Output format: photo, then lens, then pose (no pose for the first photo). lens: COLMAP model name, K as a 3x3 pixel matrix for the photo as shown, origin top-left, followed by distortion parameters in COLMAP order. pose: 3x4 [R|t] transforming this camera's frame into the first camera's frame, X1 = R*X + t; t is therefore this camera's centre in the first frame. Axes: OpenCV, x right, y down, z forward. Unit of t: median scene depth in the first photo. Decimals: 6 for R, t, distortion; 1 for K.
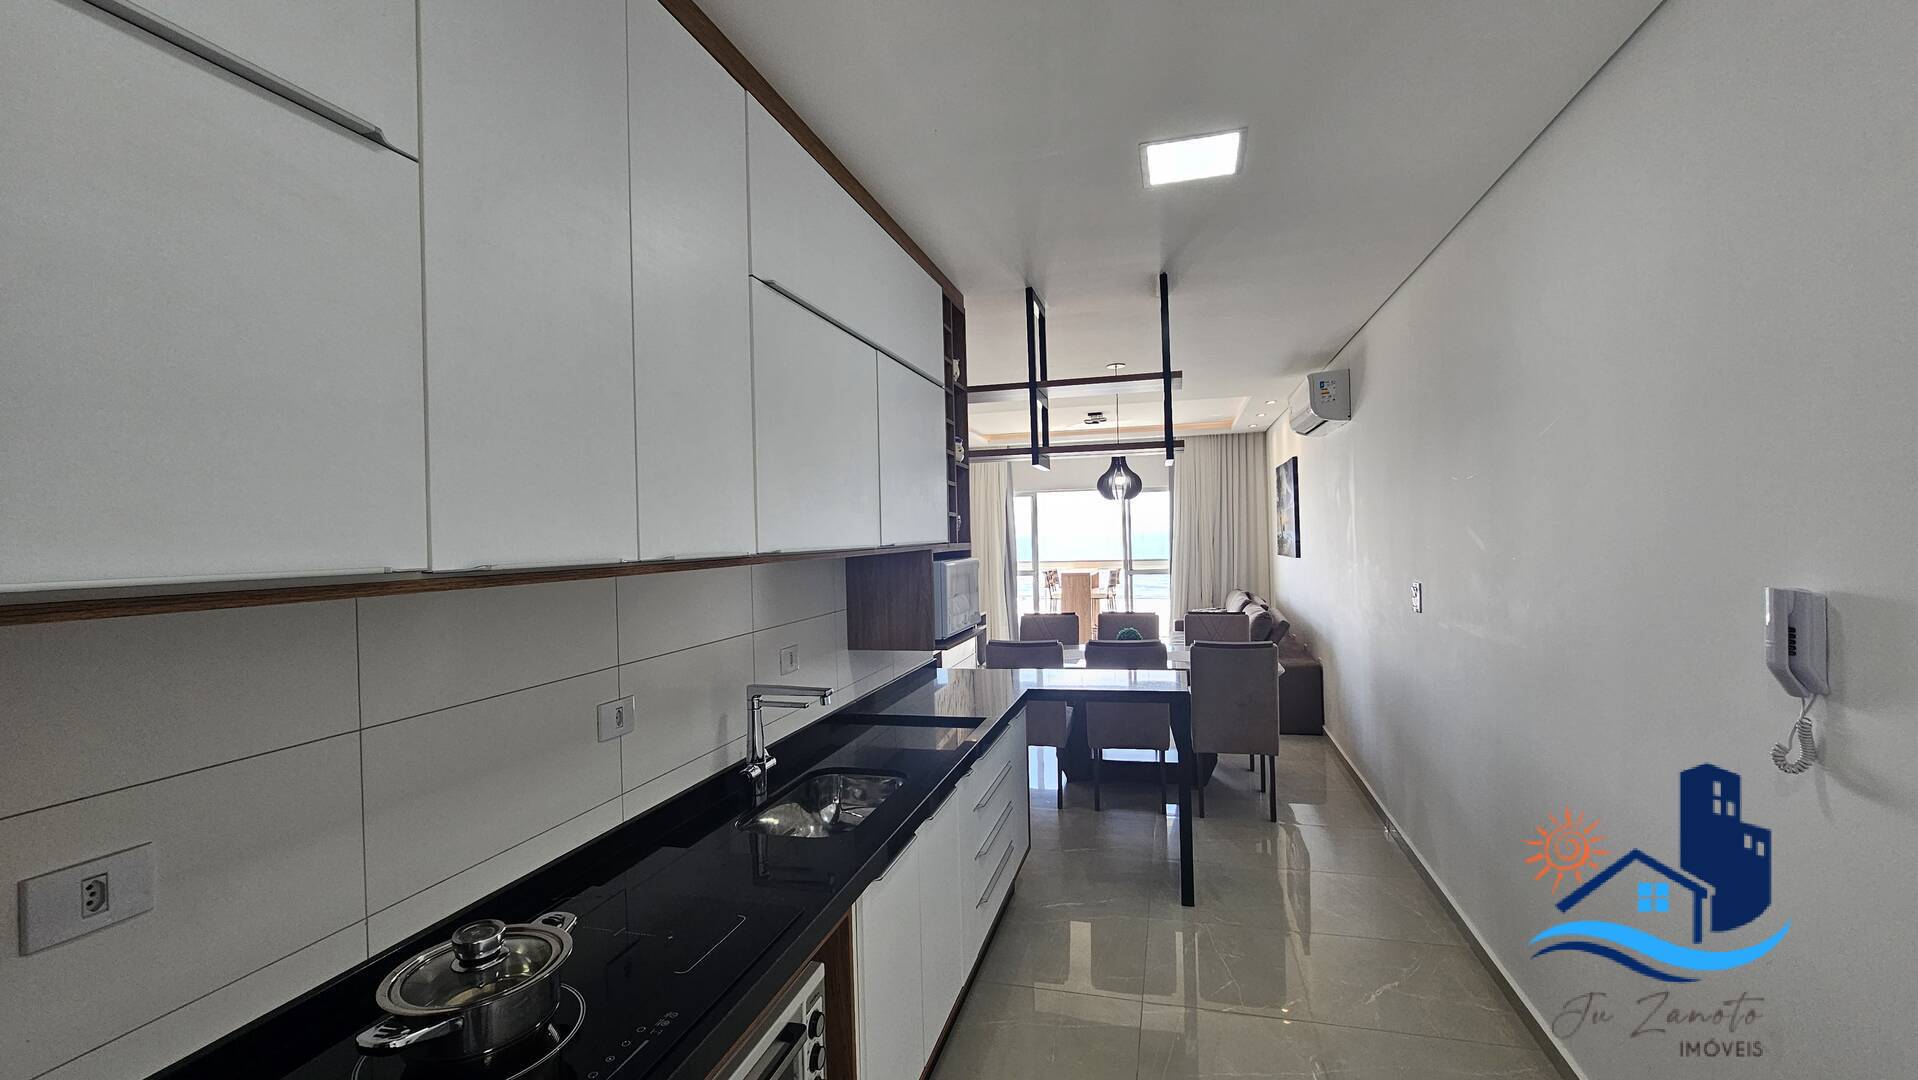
lens RADIAL K [[784.4, 0, 971.1], [0, 784.4, 536.2], [0, 0, 1]] dist [-0.001073, 0.000554]
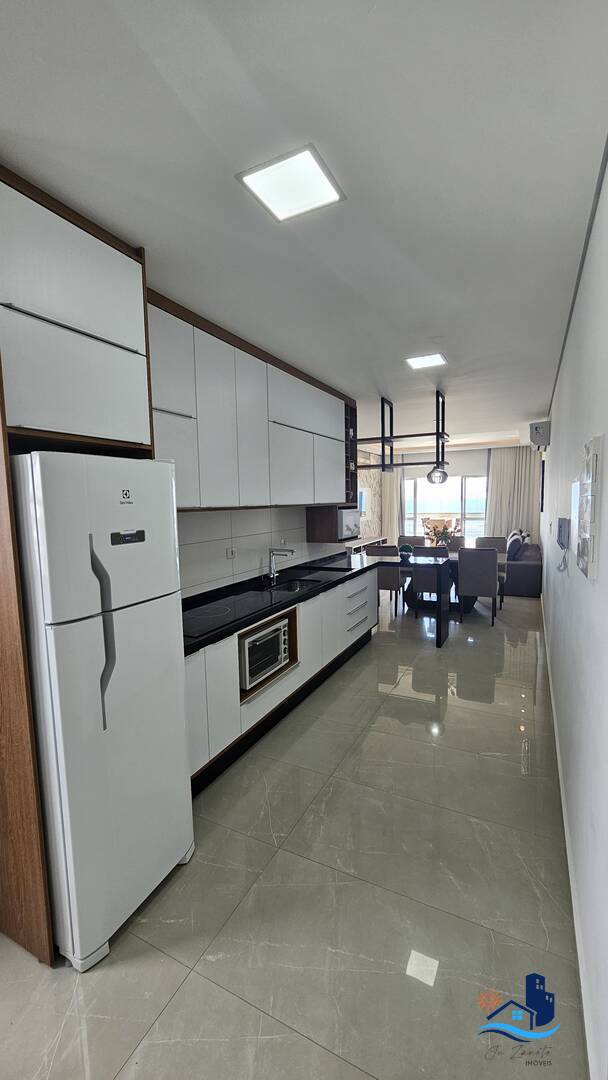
lens RADIAL K [[441.7, 0, 307.9], [0, 441.7, 545.8], [0, 0, 1]] dist [-0.001073, 0.000554]
pose [[0.978227, 0.027639, -0.205689, 0.149181], [-0.006094, 0.994490, 0.104650, -0.001912], [0.207448, -0.101118, 0.973006, -0.444080]]
